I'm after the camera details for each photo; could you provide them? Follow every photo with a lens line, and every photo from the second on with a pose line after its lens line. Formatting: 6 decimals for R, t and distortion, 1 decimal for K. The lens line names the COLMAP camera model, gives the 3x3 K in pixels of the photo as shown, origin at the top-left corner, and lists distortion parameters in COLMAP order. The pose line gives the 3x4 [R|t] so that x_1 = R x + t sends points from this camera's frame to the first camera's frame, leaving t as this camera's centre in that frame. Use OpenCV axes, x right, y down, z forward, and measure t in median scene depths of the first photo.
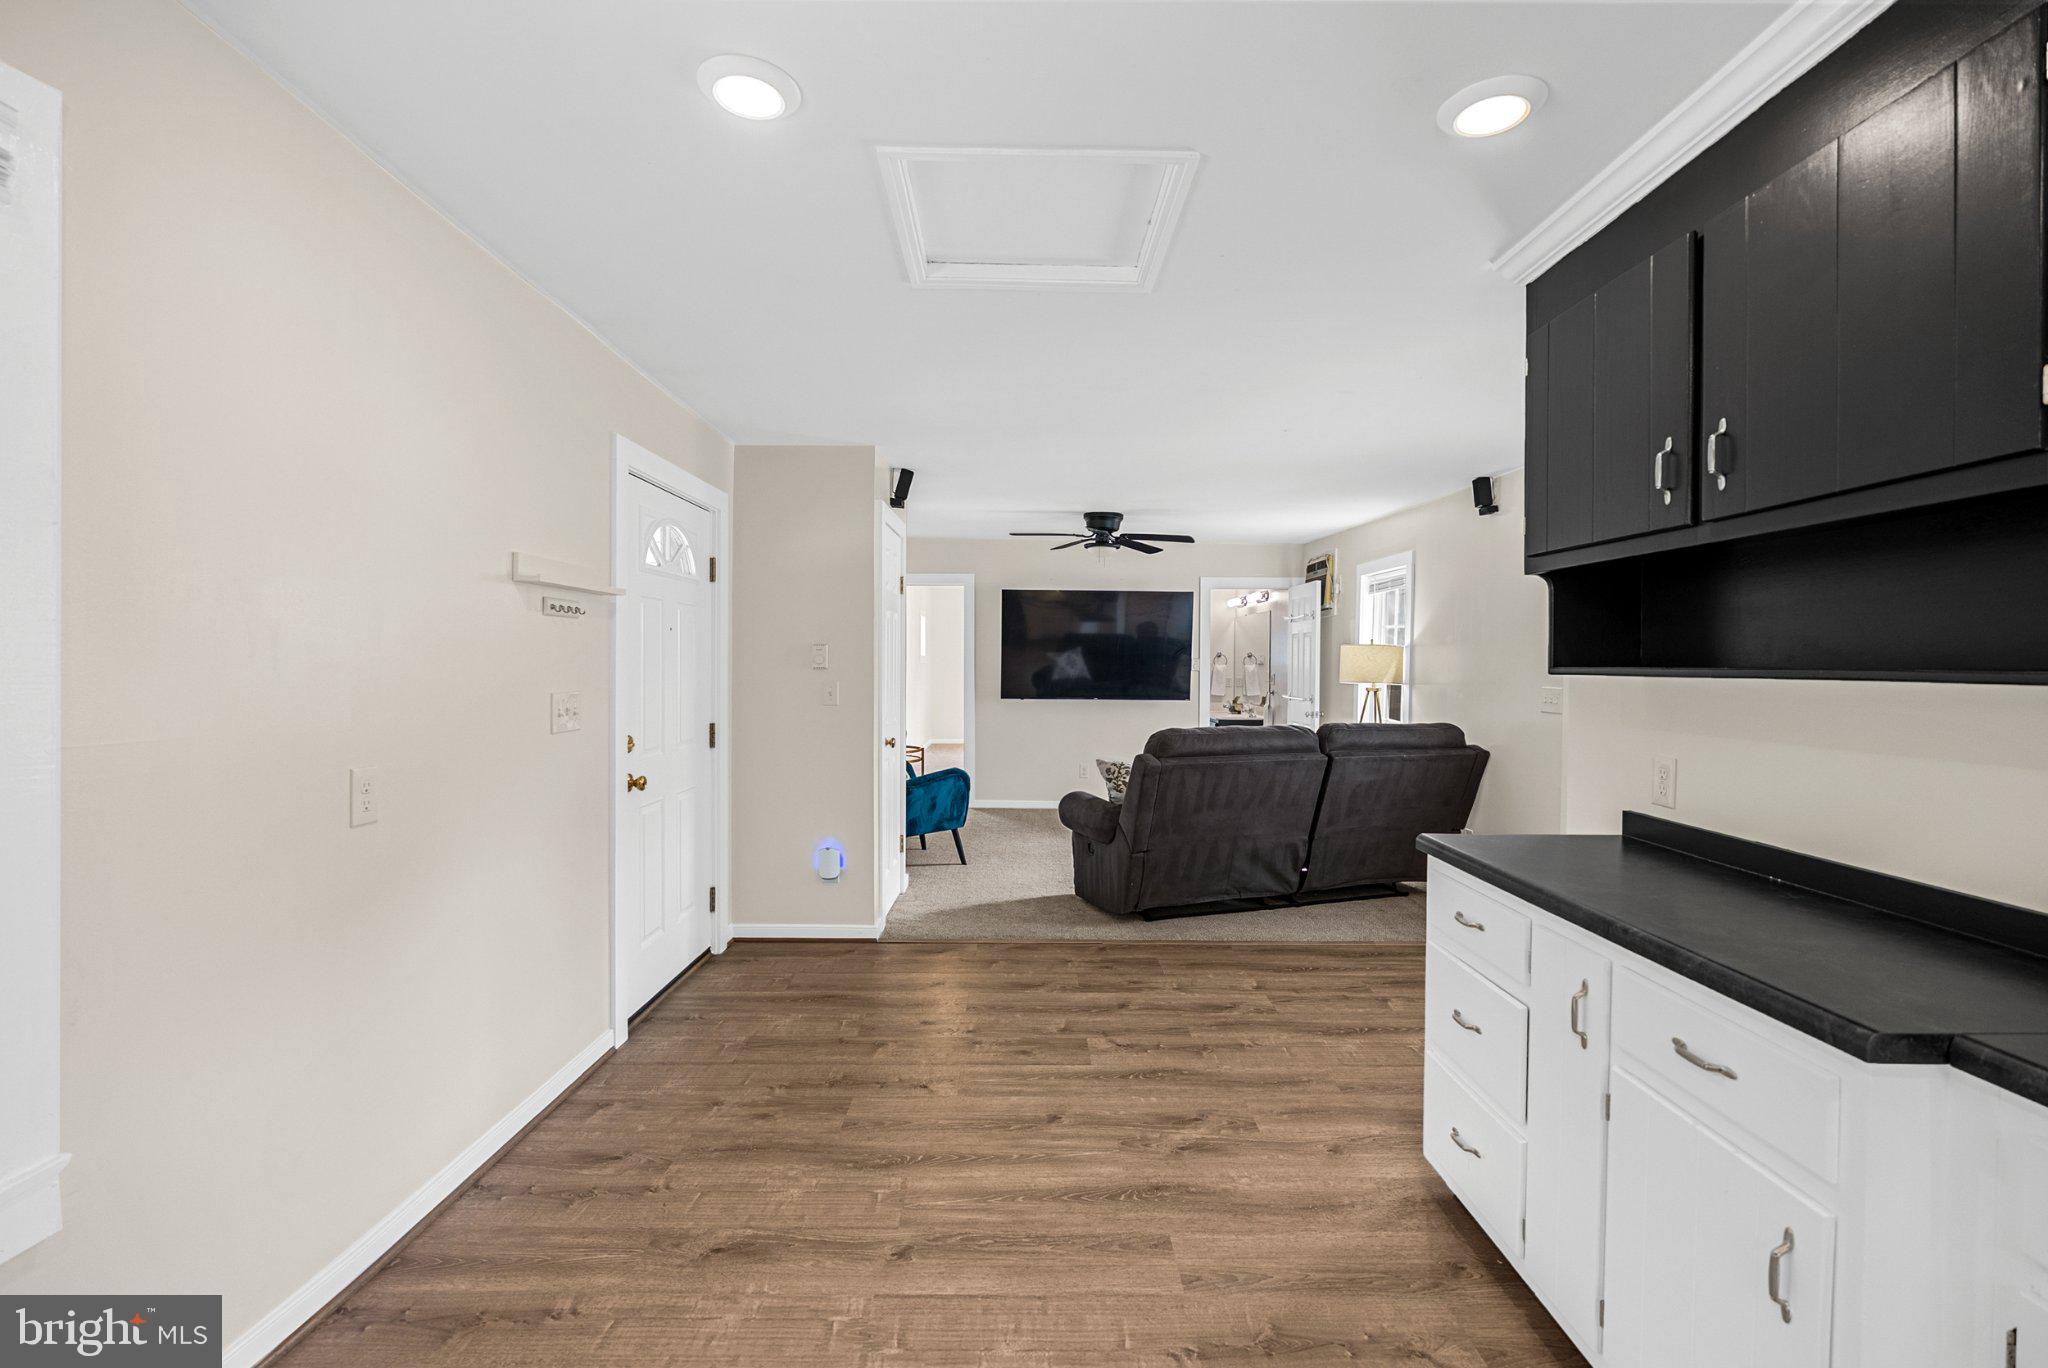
lens RADIAL K [[938.8, 0, 1024.8], [0, 938.8, 676.7], [0, 0, 1]] dist [-0.010632, -0.000584]
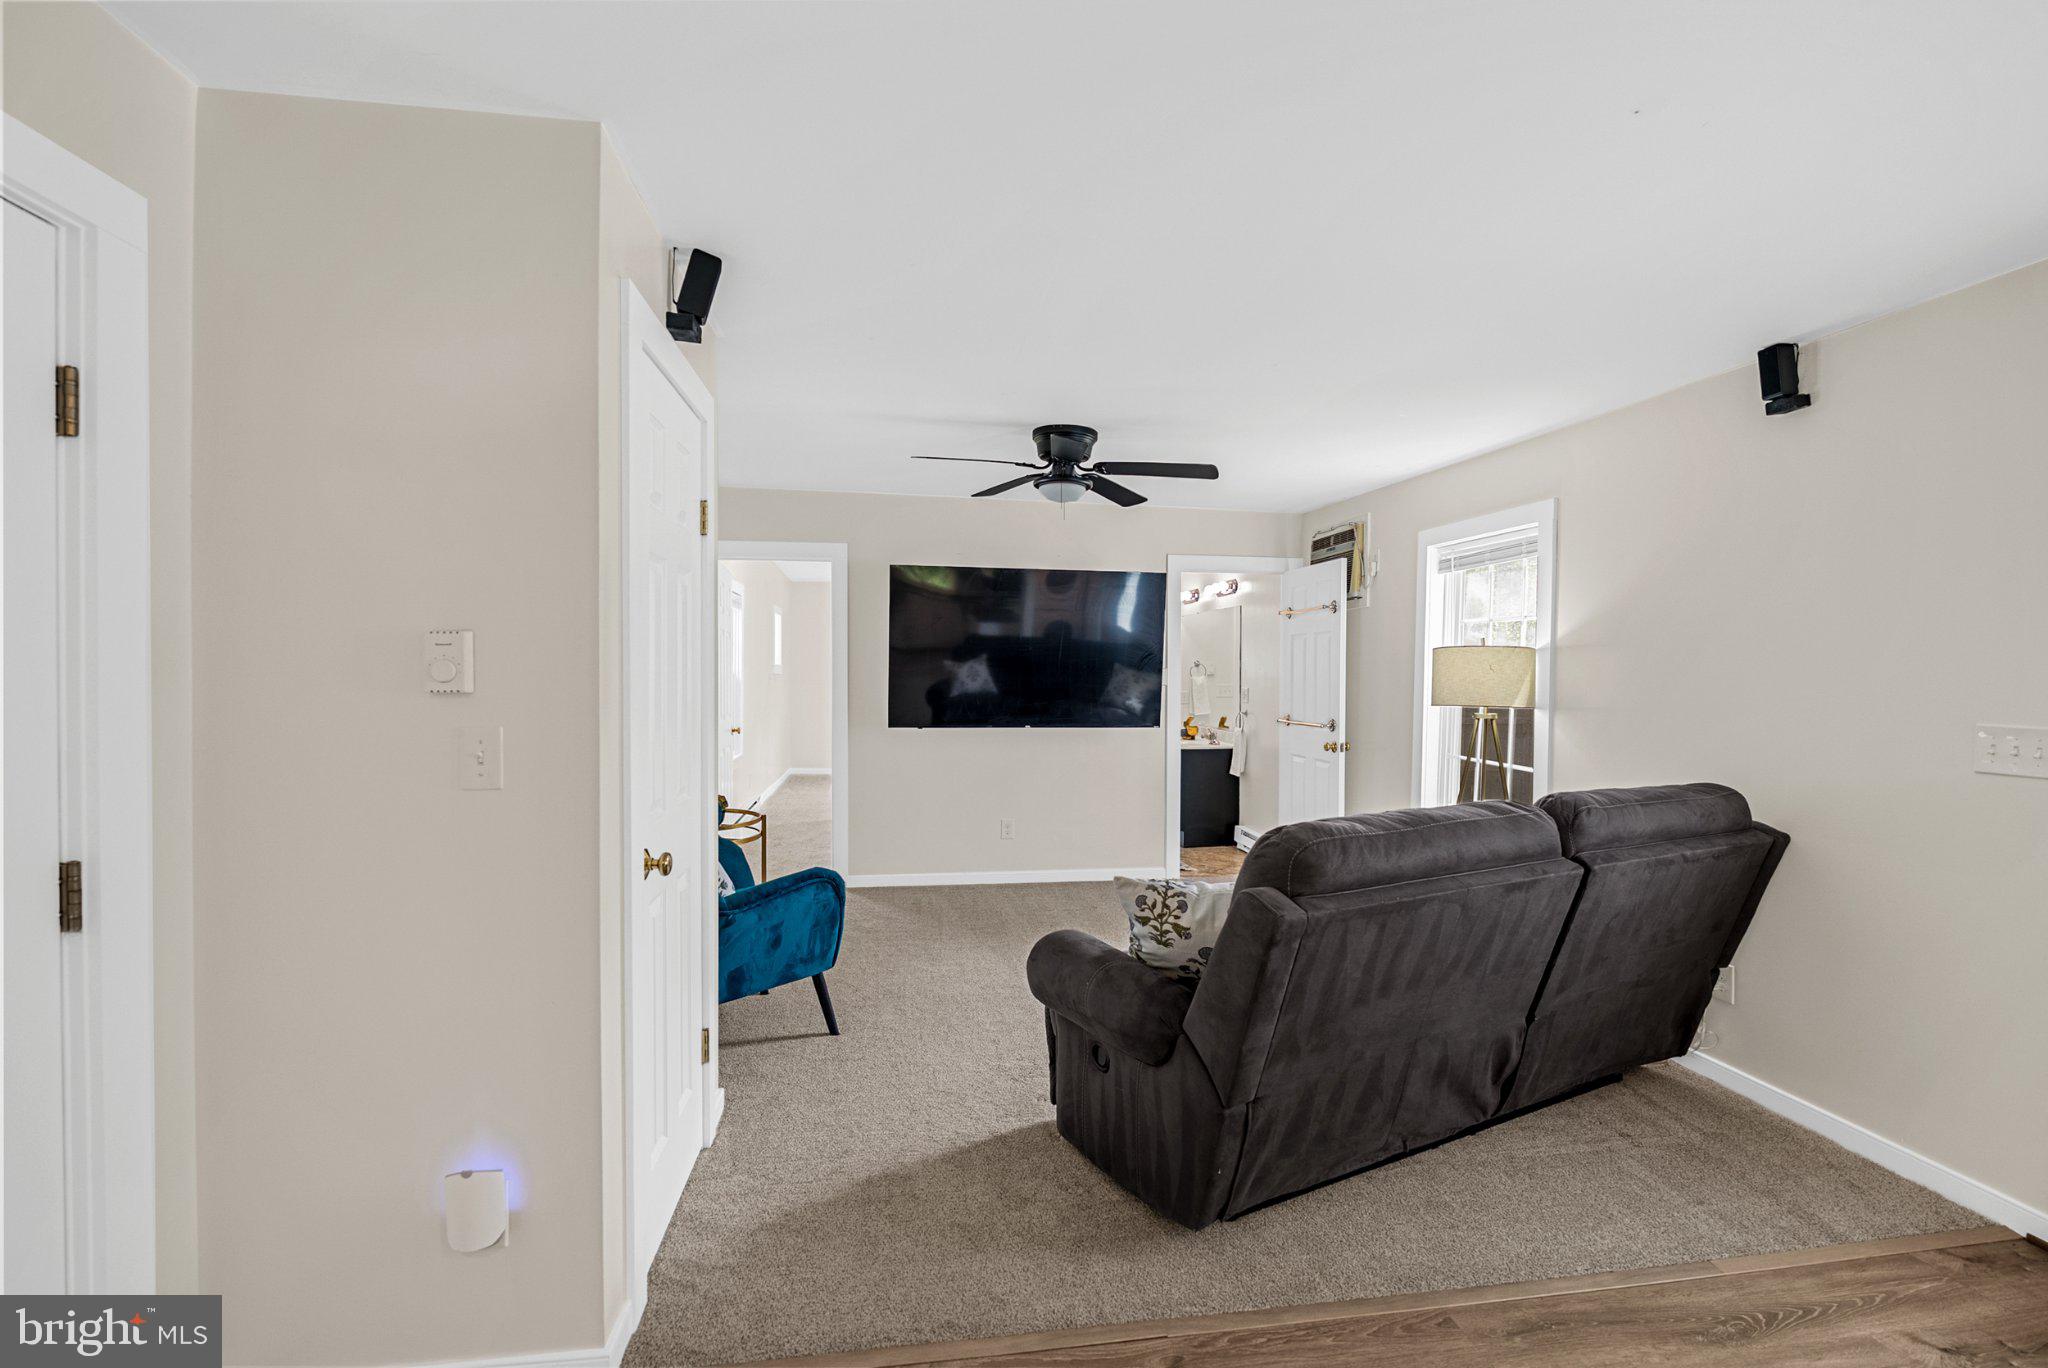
lens RADIAL K [[938.8, 0, 1030.8], [0, 938.8, 691.9], [0, 0, 1]] dist [-0.010632, -0.000584]
pose [[0.989402, -0.002794, 0.145172, -0.030369], [0.001928, 0.999979, 0.006107, -0.008467], [-0.145186, -0.005762, 0.989388, 0.445201]]
